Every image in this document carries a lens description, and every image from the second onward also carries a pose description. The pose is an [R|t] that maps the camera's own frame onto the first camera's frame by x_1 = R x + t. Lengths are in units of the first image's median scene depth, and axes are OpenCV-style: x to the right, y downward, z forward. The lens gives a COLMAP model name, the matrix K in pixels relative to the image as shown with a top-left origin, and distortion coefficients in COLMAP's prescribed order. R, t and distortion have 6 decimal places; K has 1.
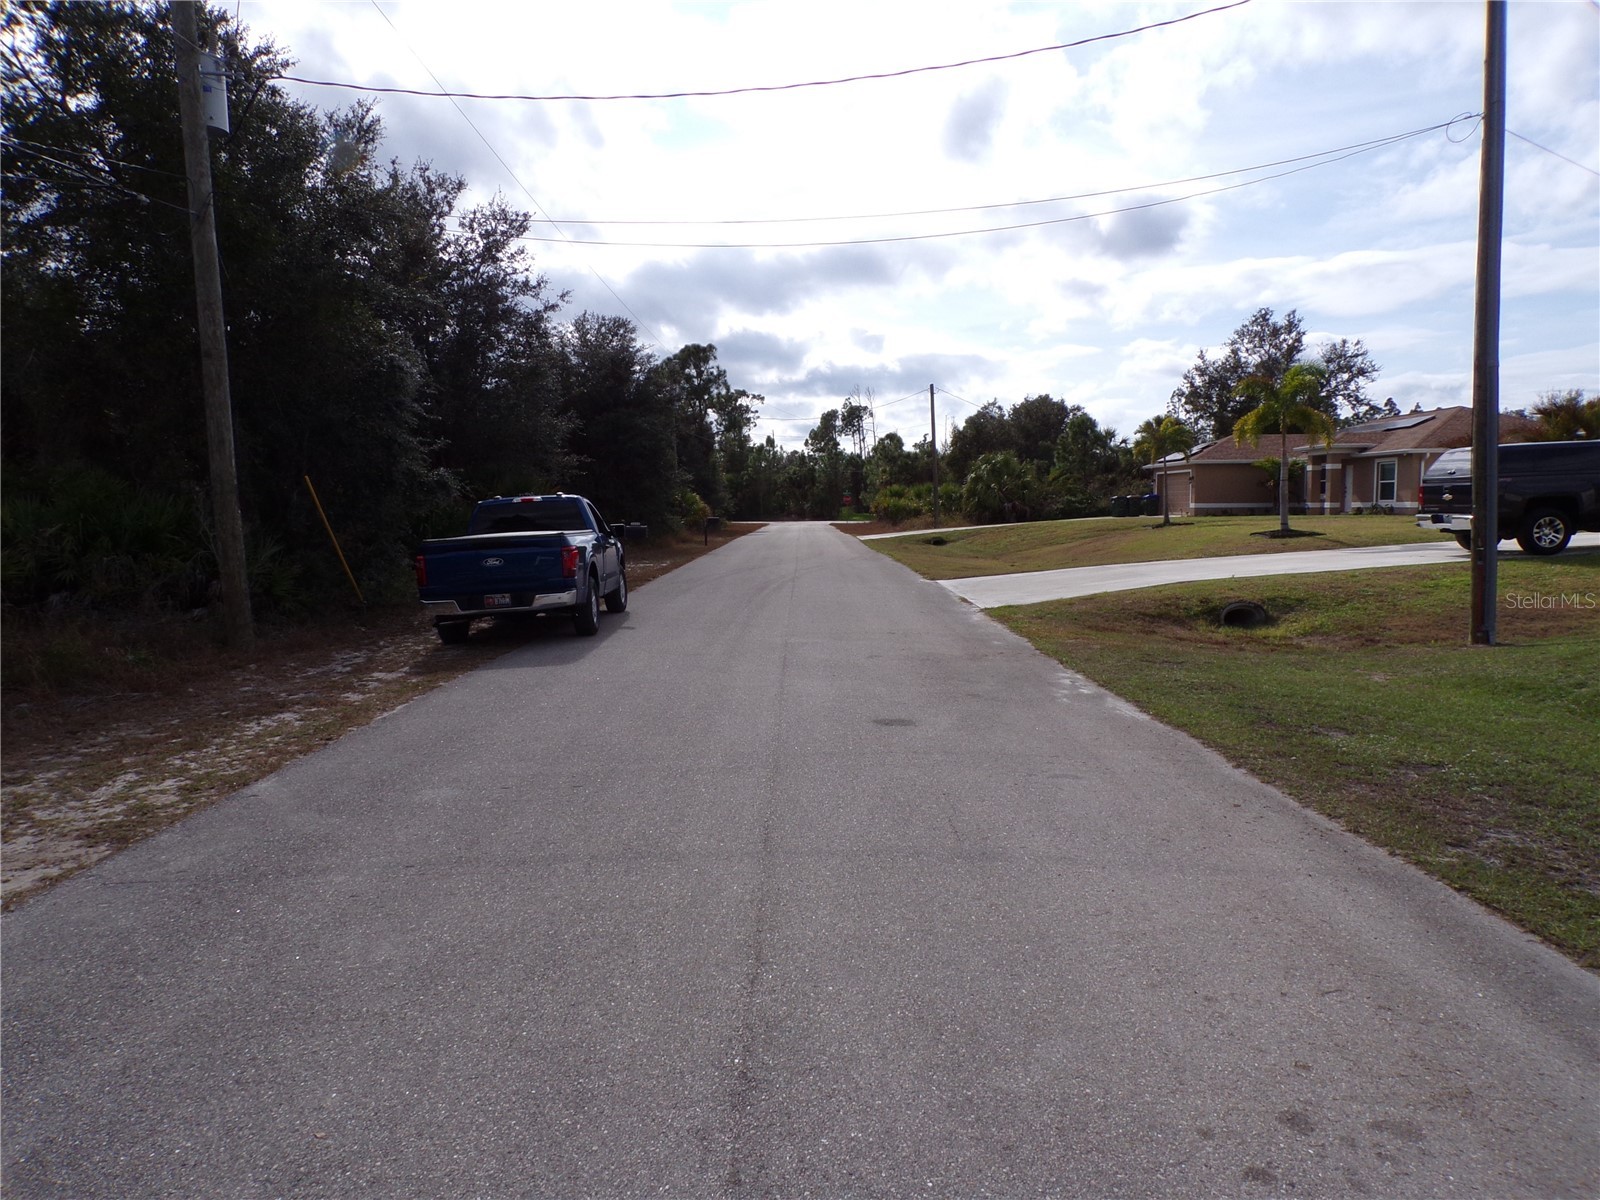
lens RADIAL K [[1079.4, 0, 798.2], [0, 1079.4, 623.2], [0, 0, 1]] dist [0.002221, 0.020445]
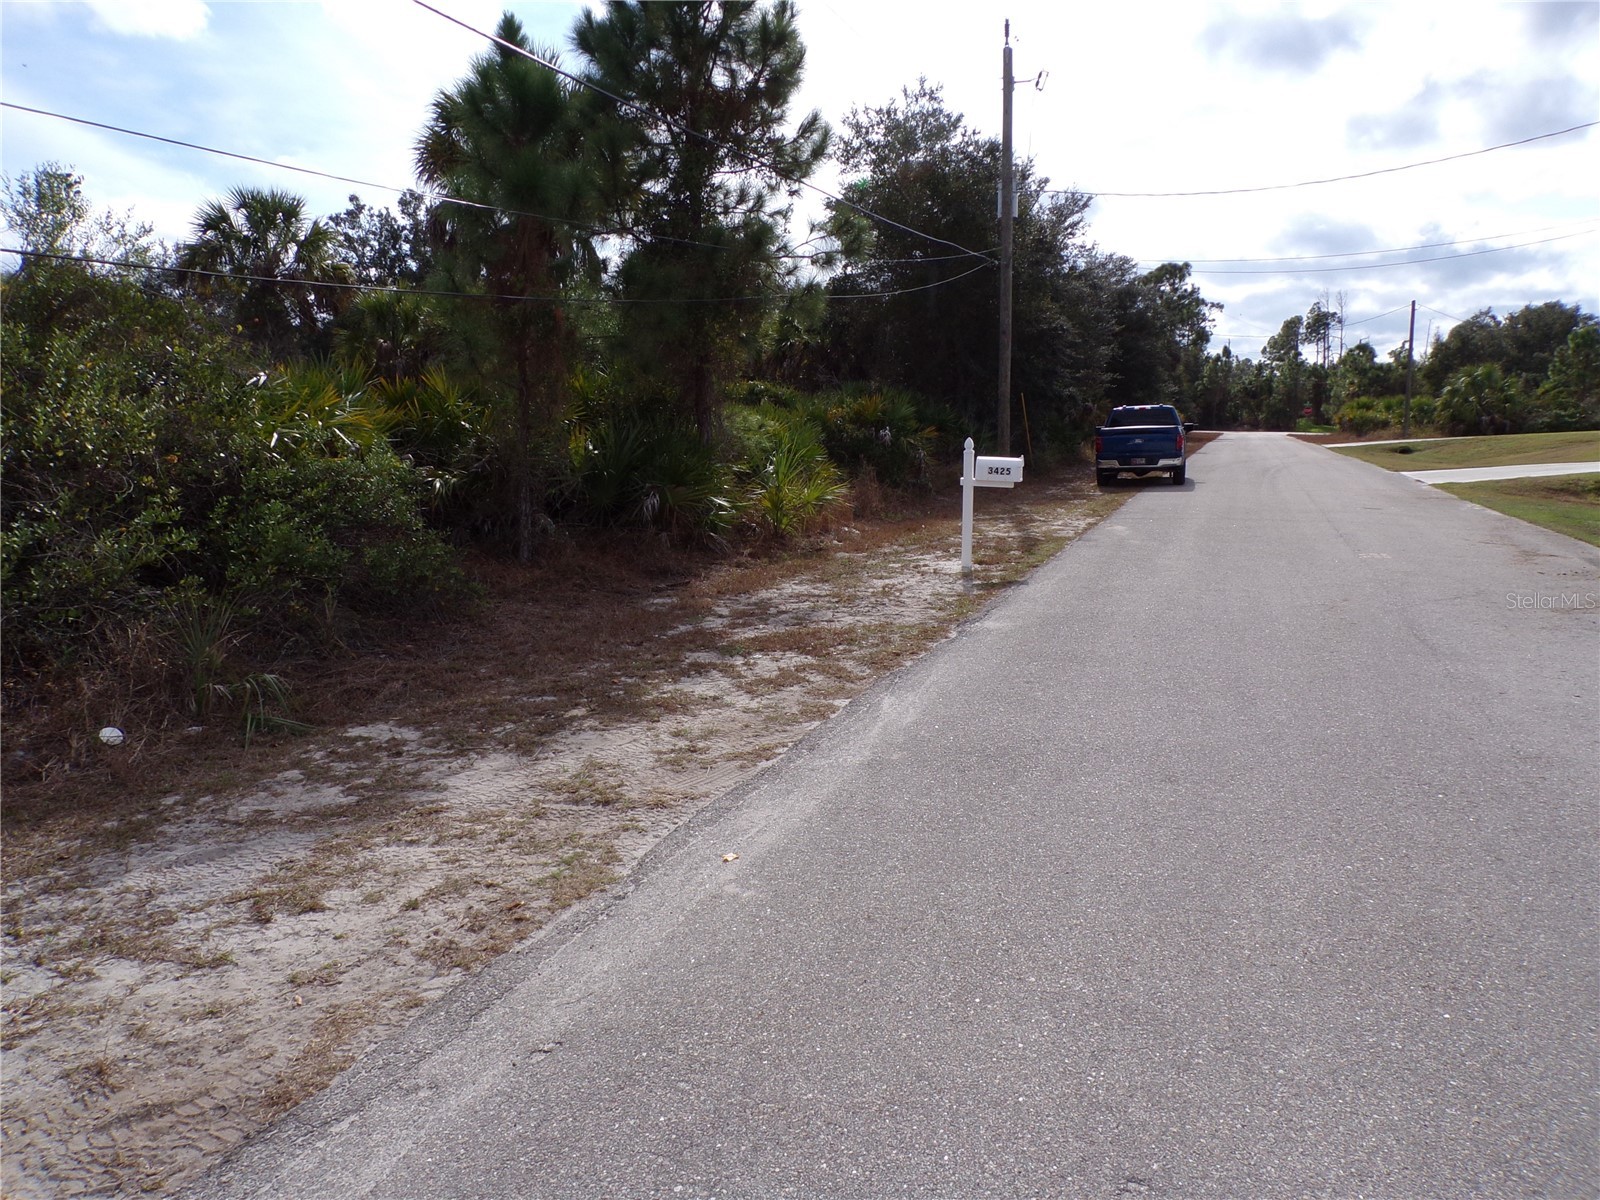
lens RADIAL K [[1079.4, 0, 798.2], [0, 1079.4, 623.2], [0, 0, 1]] dist [0.002221, 0.020445]
pose [[0.928987, 0.087850, -0.359535, -0.019647], [-0.057345, 0.993856, 0.094670, 0.018458], [0.365642, -0.067329, 0.928317, -0.160892]]
